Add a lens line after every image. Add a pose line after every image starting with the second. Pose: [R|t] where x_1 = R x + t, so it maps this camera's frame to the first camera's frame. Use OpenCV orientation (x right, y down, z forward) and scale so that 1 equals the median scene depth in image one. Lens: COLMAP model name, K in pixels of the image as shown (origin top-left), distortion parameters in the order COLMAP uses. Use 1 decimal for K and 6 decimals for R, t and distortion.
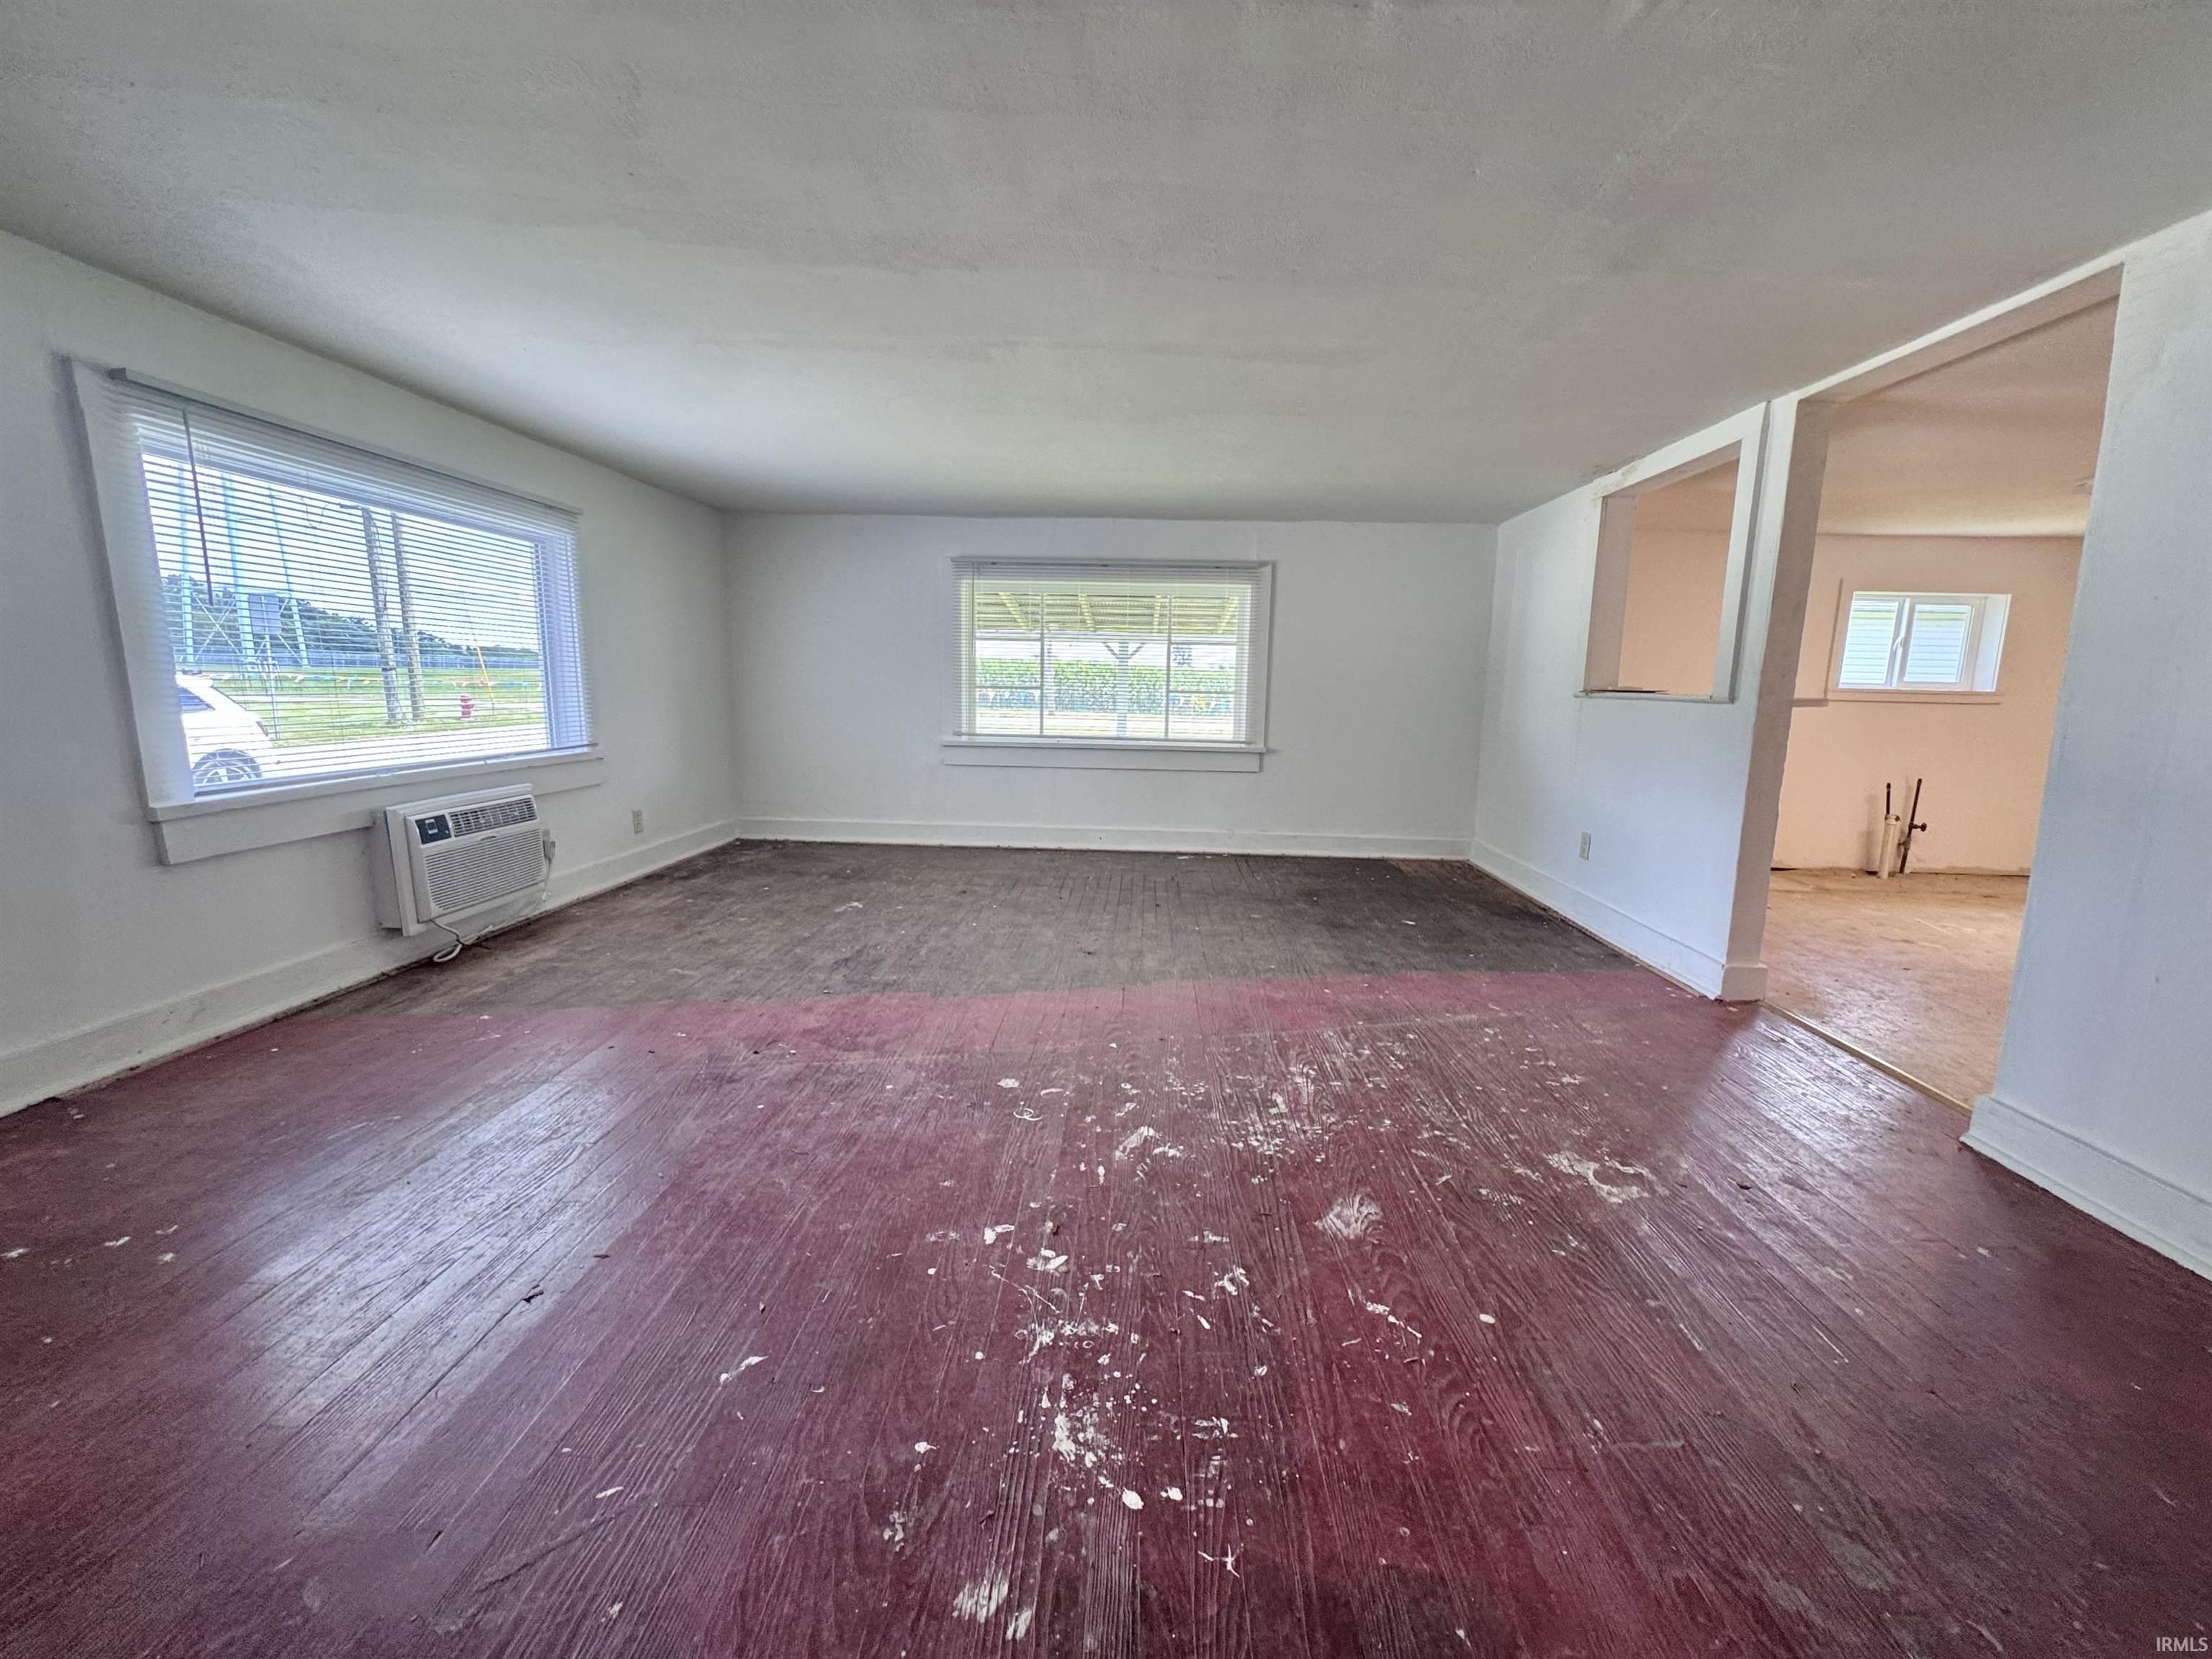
lens RADIAL K [[892.0, 0, 1107.0], [0, 892.0, 829.4], [0, 0, 1]] dist [-0.000360, -0.000839]
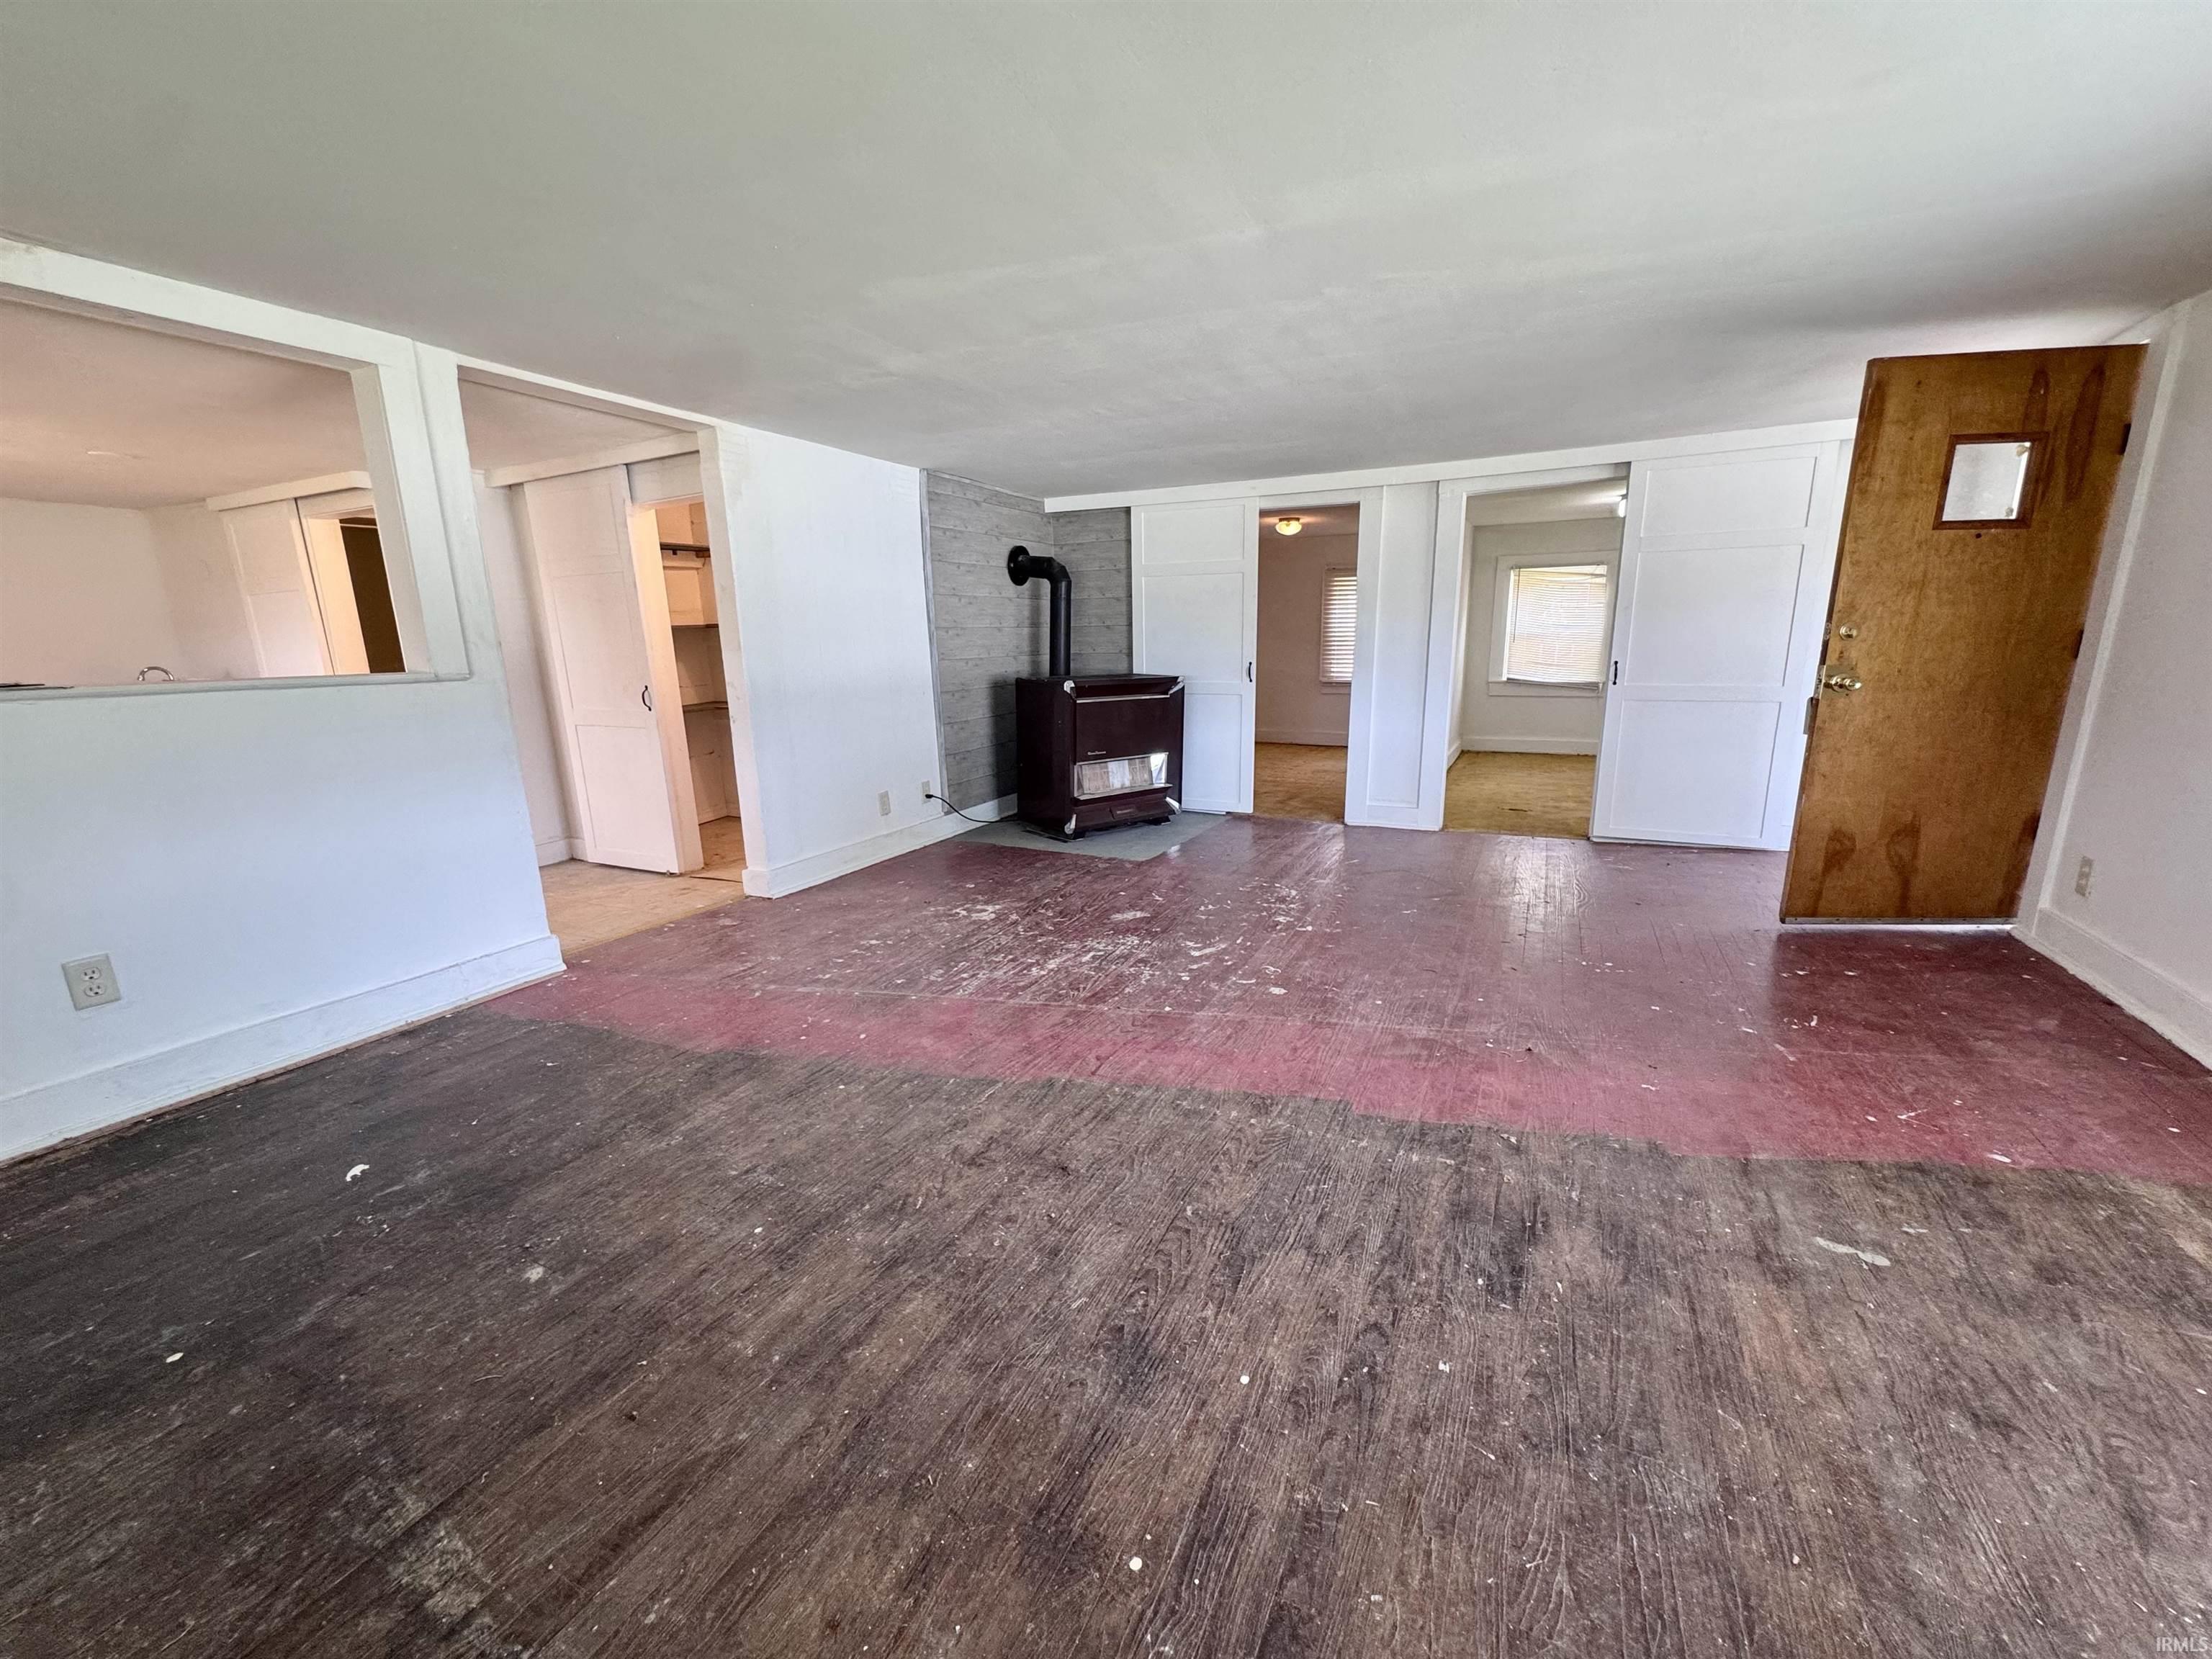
lens RADIAL K [[892.0, 0, 1103.2], [0, 892.0, 838.5], [0, 0, 1]] dist [-0.000360, -0.000839]
pose [[-0.911551, -0.094418, 0.400199, -0.352732], [0.067248, 0.925942, 0.371630, -0.366866], [-0.405650, 0.365673, -0.837694, 1.998264]]
